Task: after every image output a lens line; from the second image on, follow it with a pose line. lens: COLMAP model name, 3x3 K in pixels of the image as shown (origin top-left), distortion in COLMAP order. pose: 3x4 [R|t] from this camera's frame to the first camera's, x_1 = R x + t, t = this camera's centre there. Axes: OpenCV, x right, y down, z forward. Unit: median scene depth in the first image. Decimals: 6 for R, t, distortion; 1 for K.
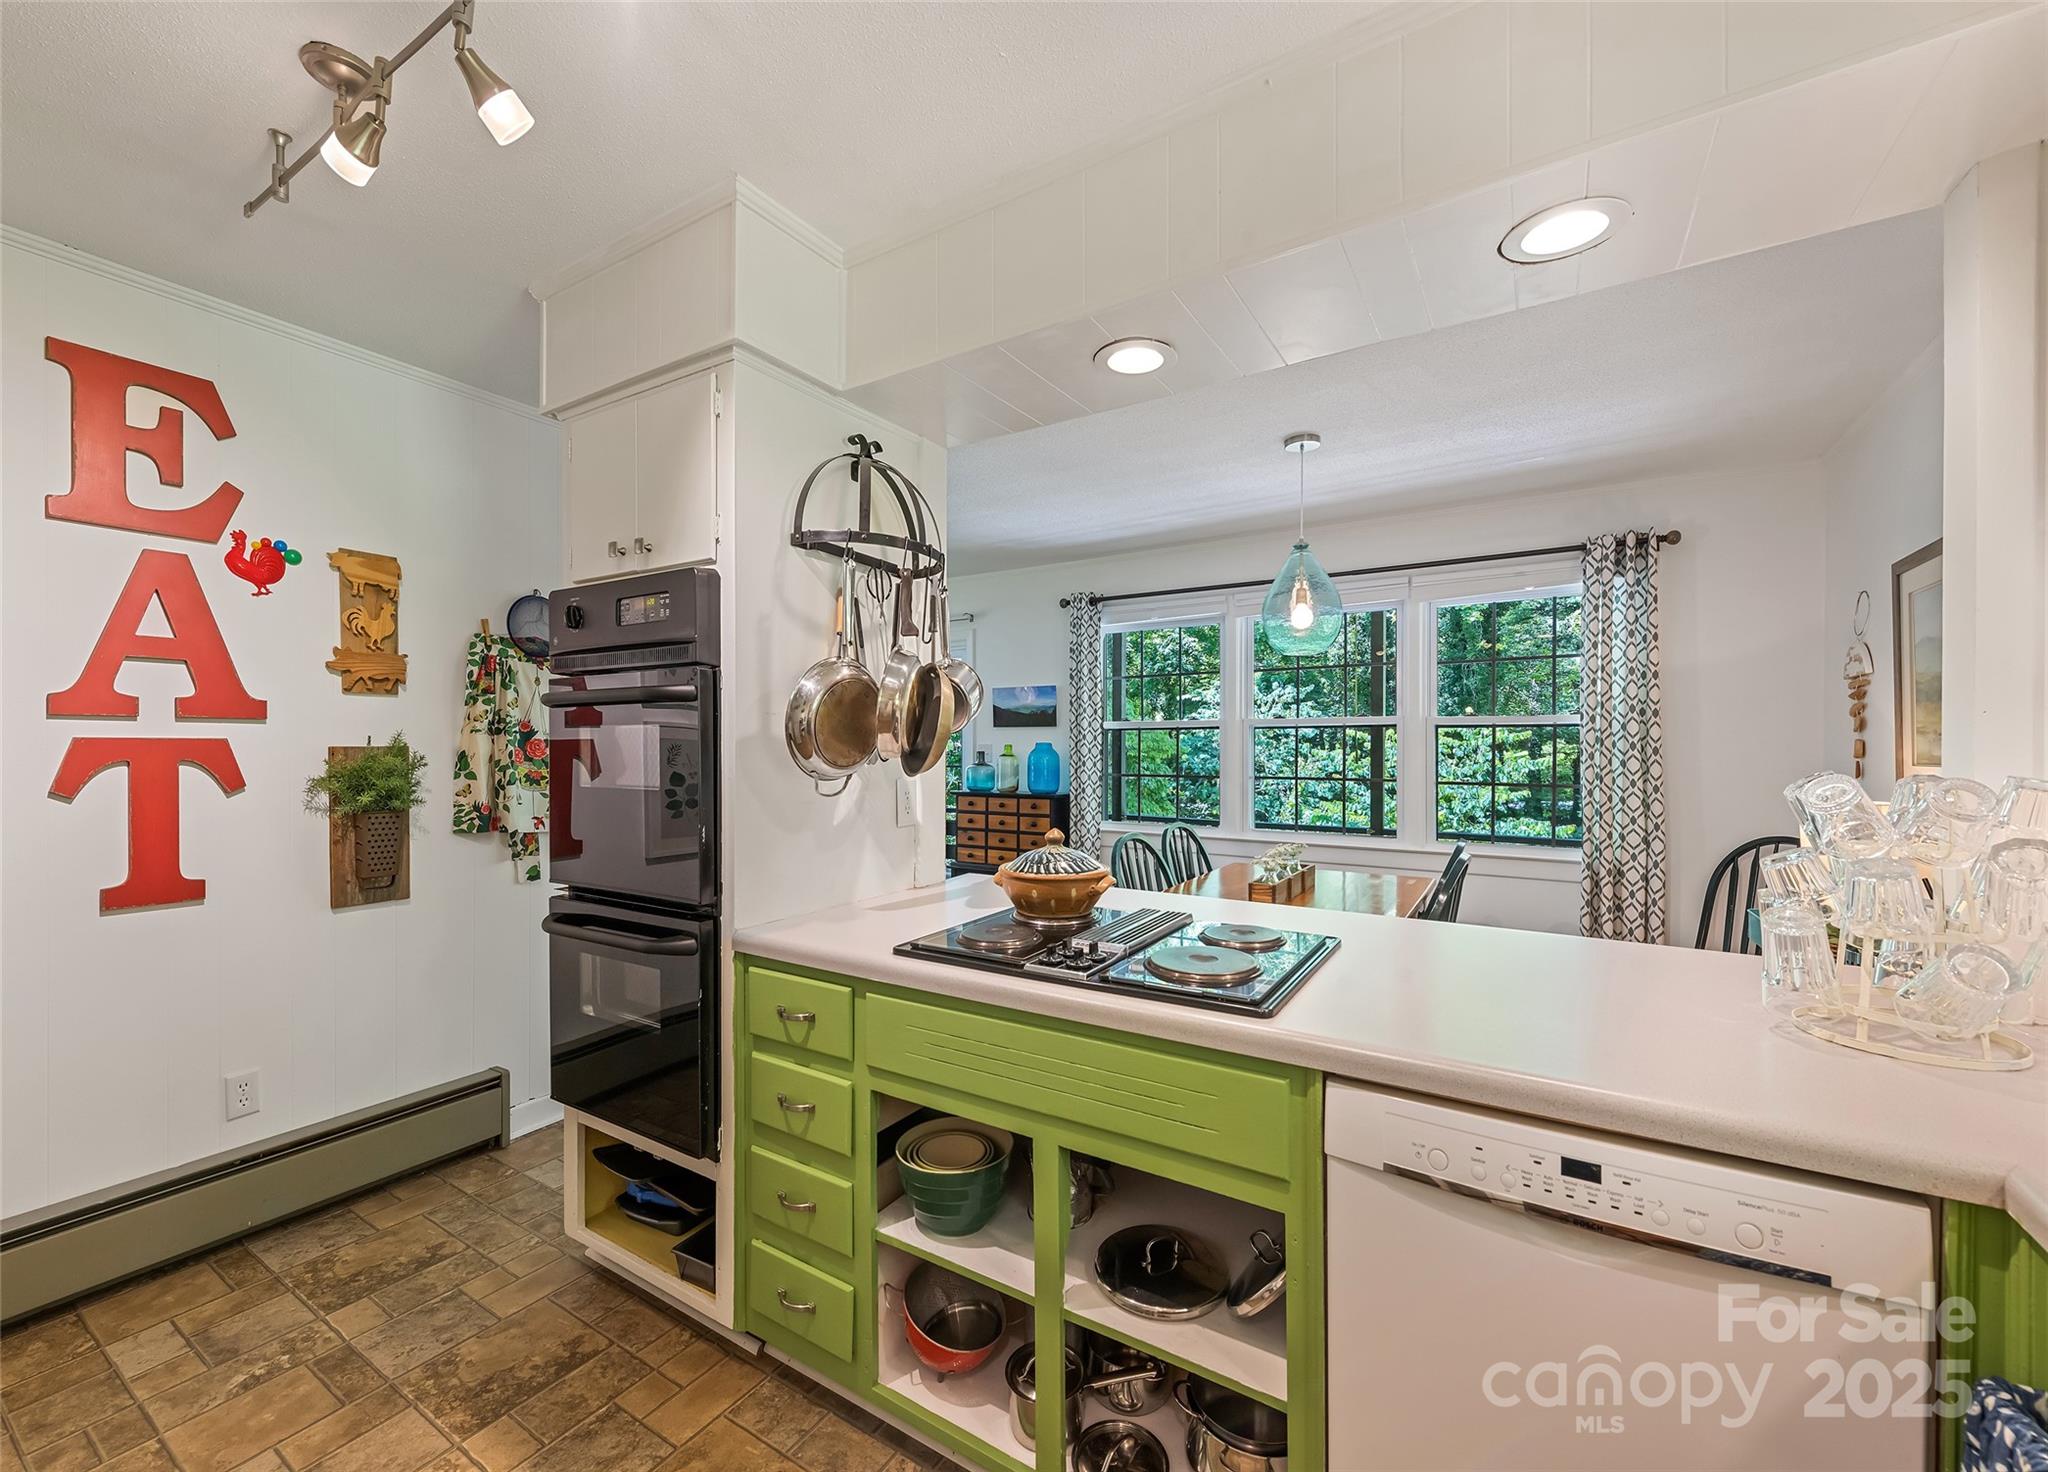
lens RADIAL K [[817.5, 0, 1022.1], [0, 817.5, 747.0], [0, 0, 1]] dist [0.002035, 0.000292]
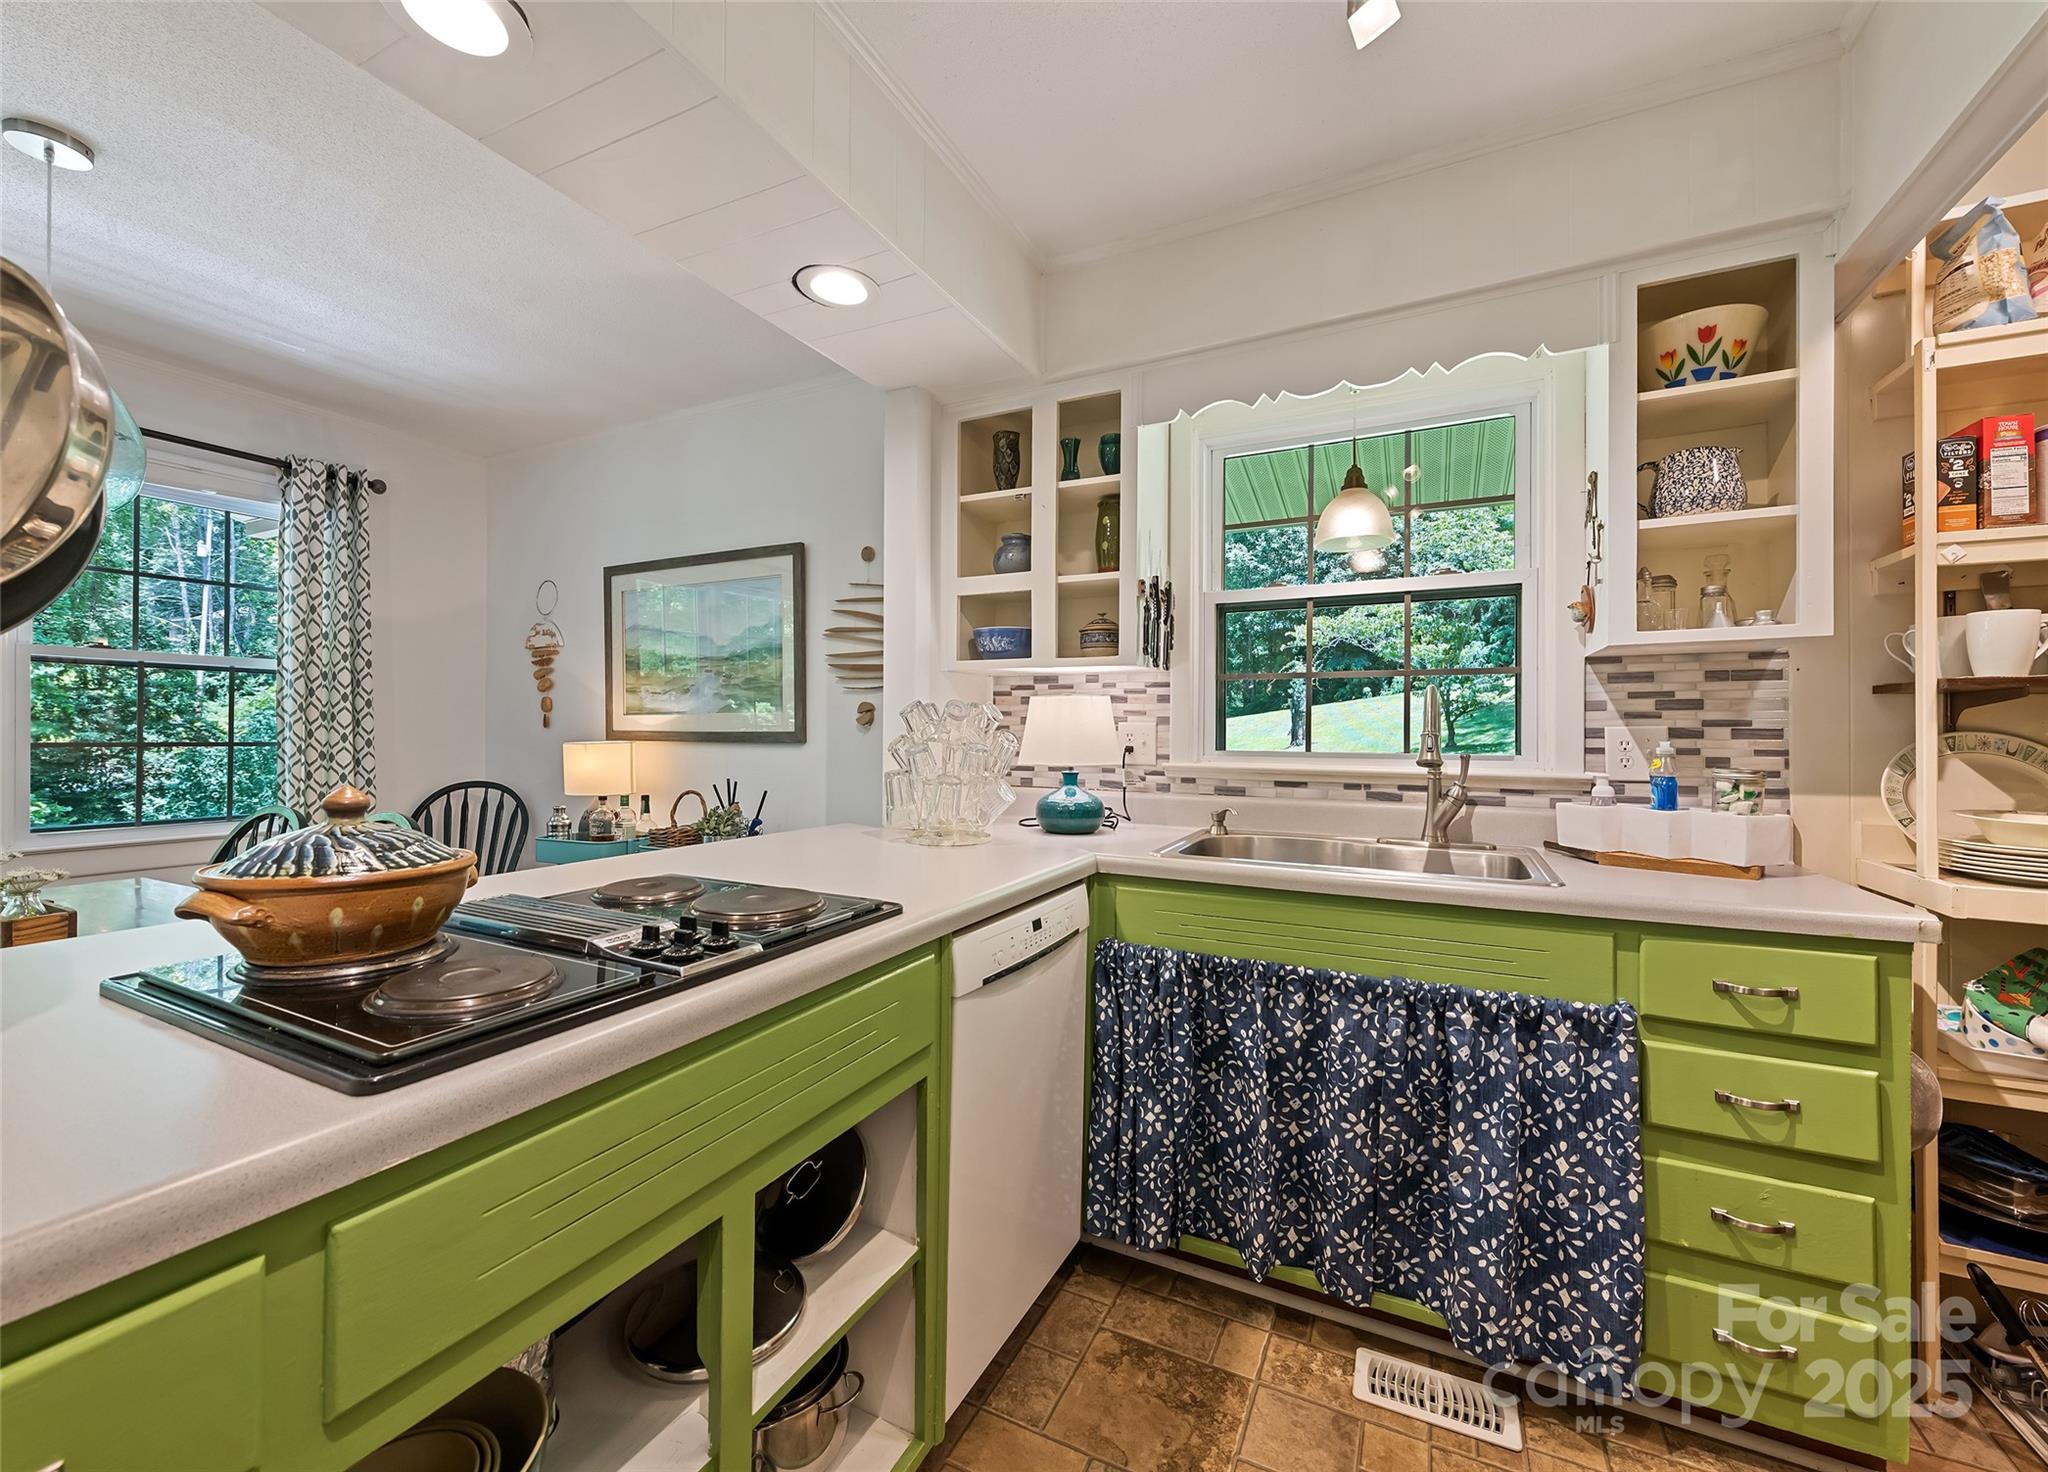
lens RADIAL K [[829.1, 0, 1024.0], [0, 829.1, 736.0], [0, 0, 1]] dist [0.002683, 0.000257]
pose [[-0.100963, -0.004571, 0.994880, -0.268666], [-0.006932, 0.999968, 0.003891, 0.033107], [-0.994866, -0.006503, -0.100992, 0.321633]]
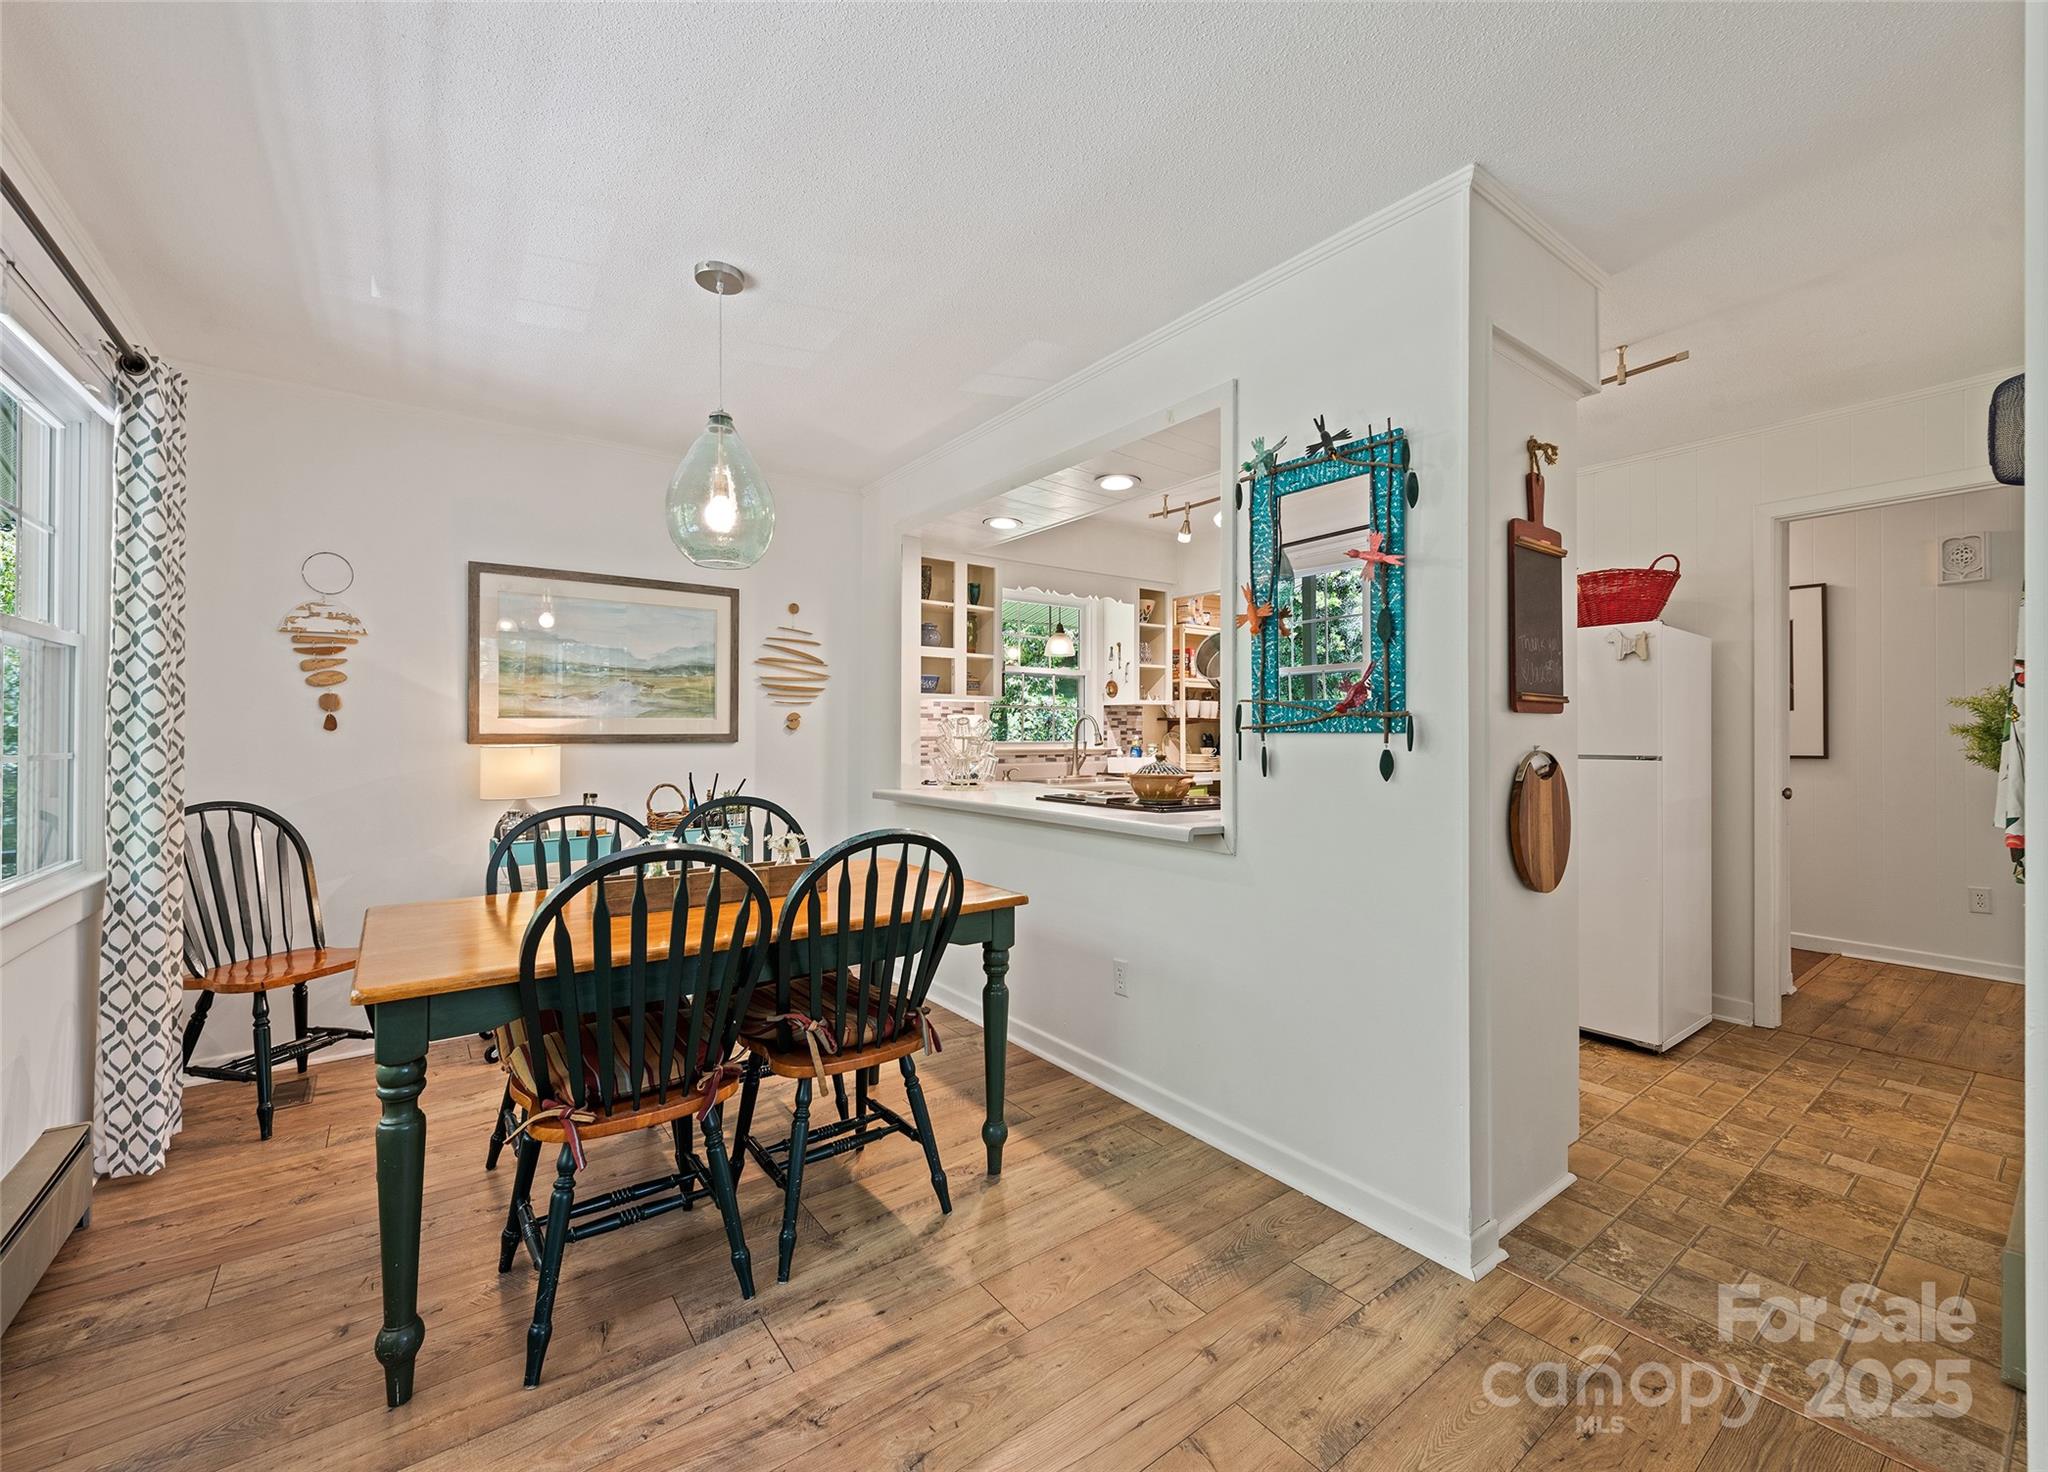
lens RADIAL K [[828.3, 0, 1031.1], [0, 828.3, 728.2], [0, 0, 1]] dist [0.000708, -0.000541]
pose [[-0.937780, 0.000457, 0.347230, -0.153027], [-0.002132, 0.999973, -0.007073, 0.033269], [-0.347223, -0.007373, -0.937753, 1.372247]]
